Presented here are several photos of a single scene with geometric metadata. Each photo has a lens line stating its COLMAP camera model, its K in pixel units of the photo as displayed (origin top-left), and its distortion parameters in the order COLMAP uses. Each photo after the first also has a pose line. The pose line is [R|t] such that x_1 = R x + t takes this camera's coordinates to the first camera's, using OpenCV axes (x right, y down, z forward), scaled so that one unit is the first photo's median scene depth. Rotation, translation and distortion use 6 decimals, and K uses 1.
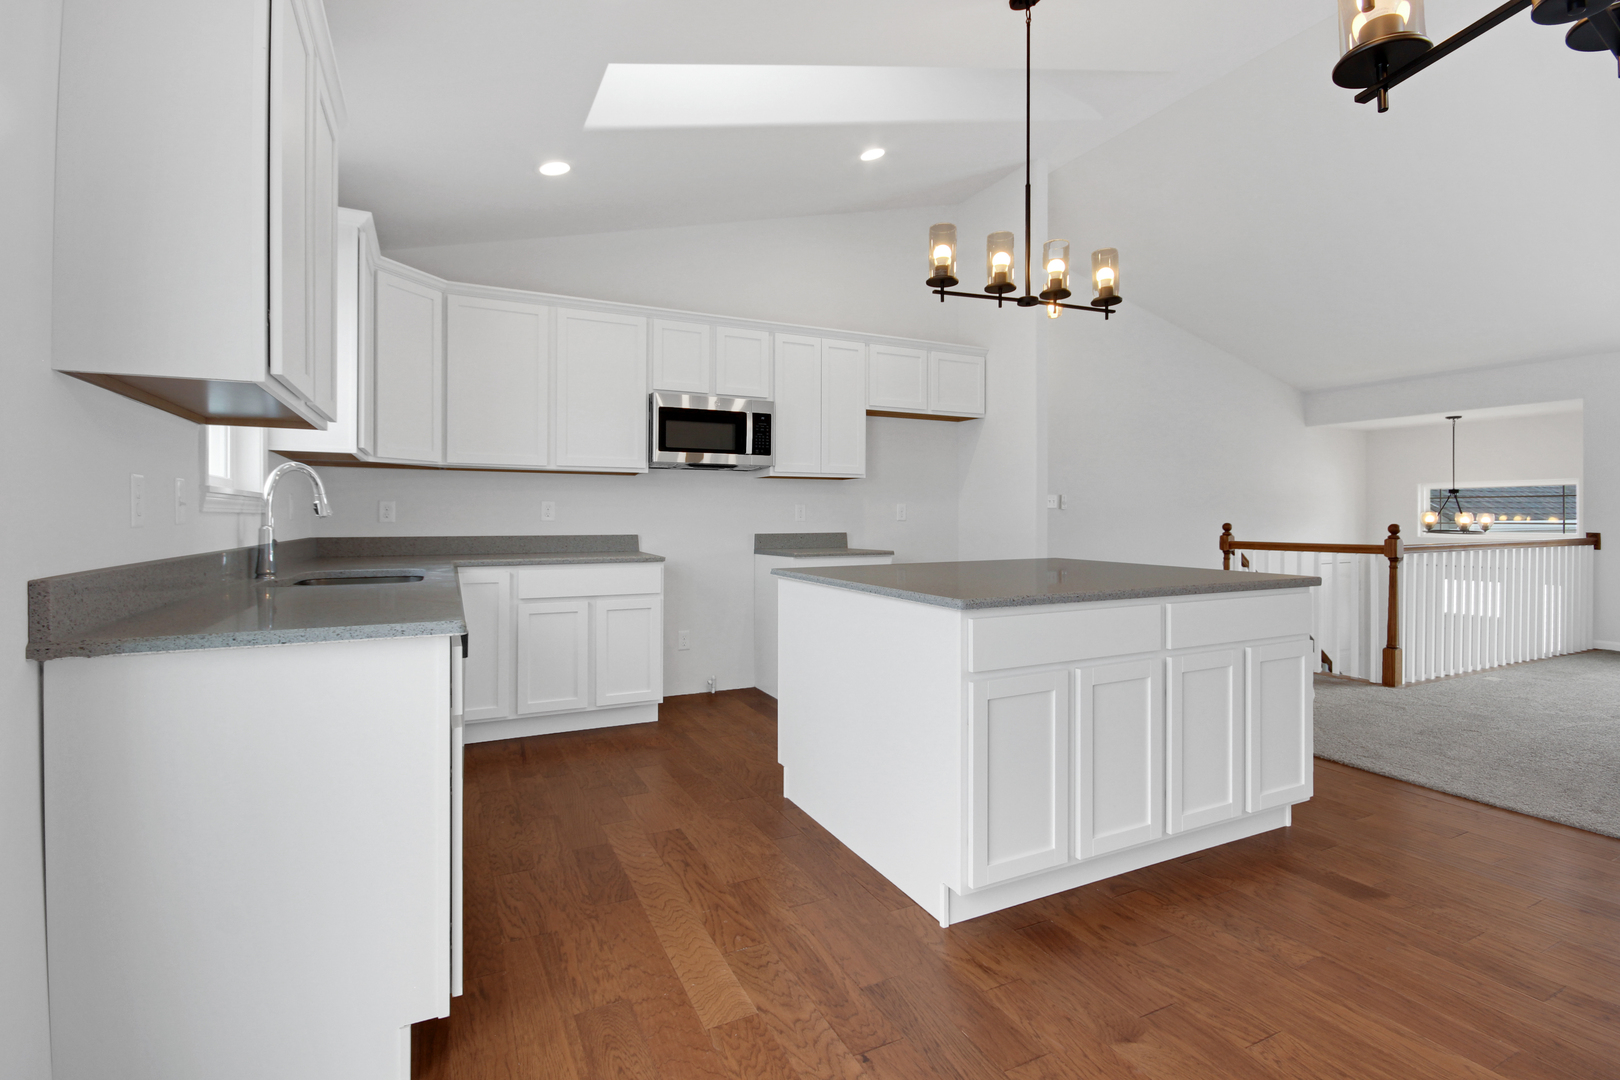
lens RADIAL K [[770.3, 0, 814.8], [0, 770.3, 514.0], [0, 0, 1]] dist [0.000103, 0.000321]
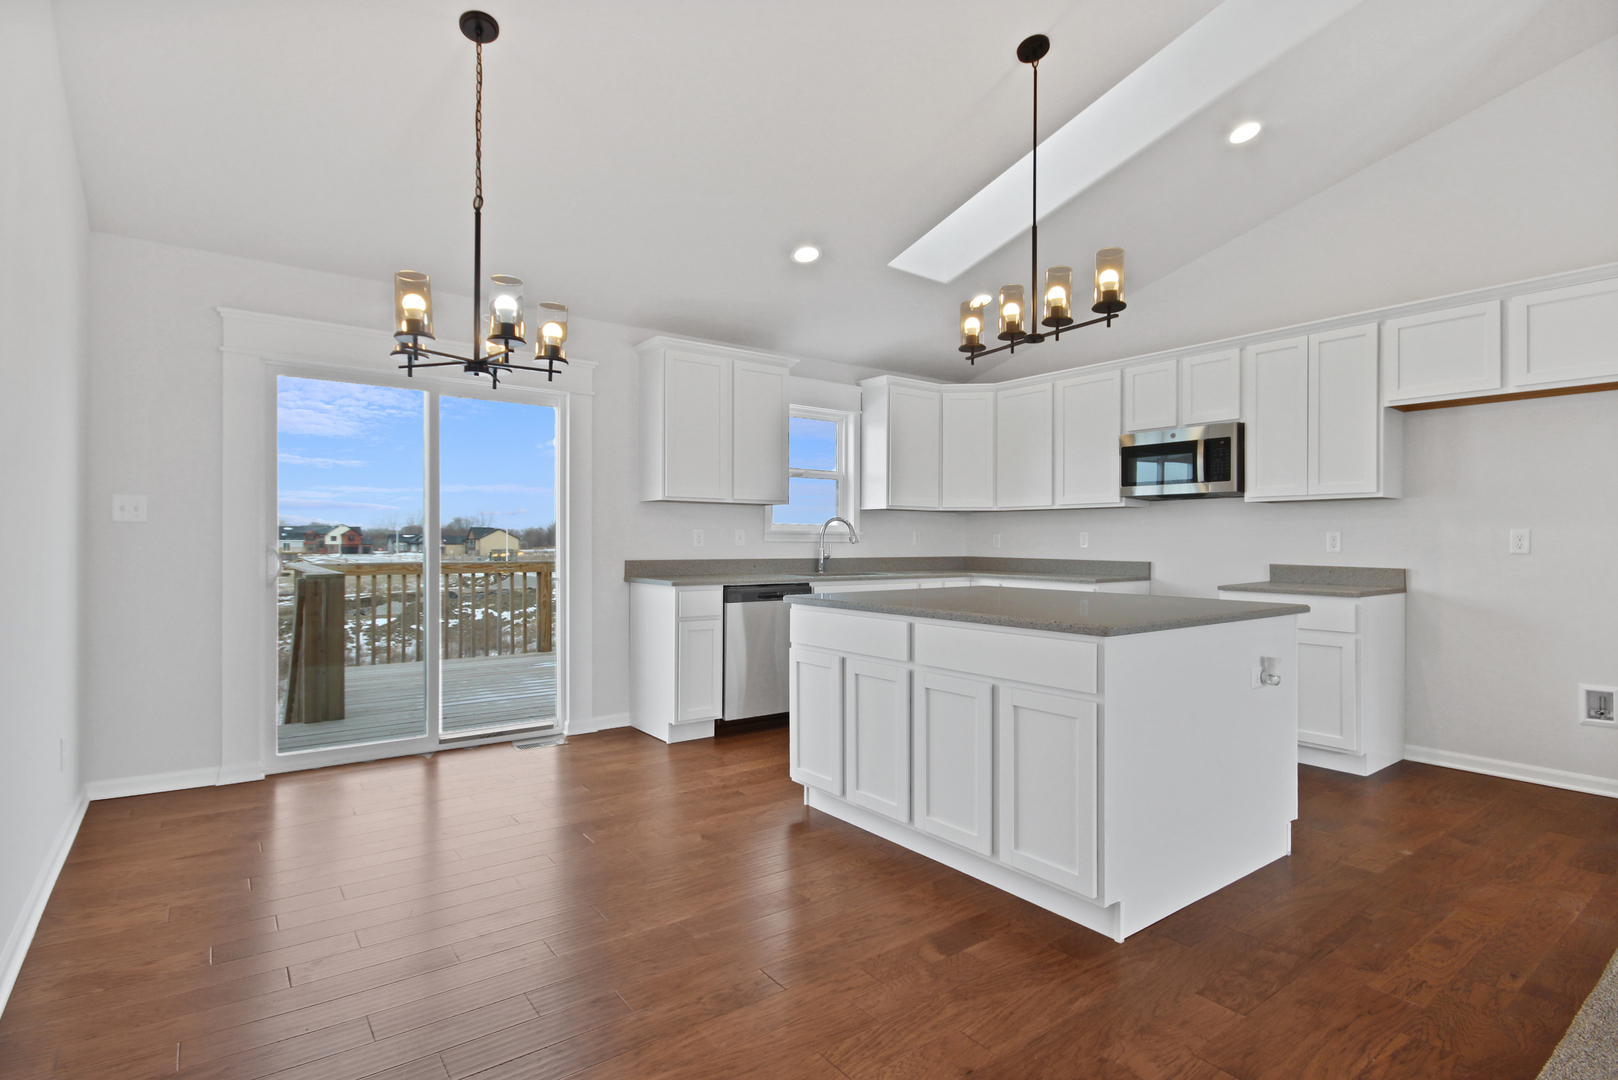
lens RADIAL K [[787.8, 0, 809.0], [0, 787.8, 540.0], [0, 0, 1]] dist [-0.003066, -0.001017]
pose [[0.180909, -0.000910, -0.983499, 1.180379], [0.000174, 1.000000, -0.000894, -0.004090], [0.983500, -0.000010, 0.180909, 0.476568]]
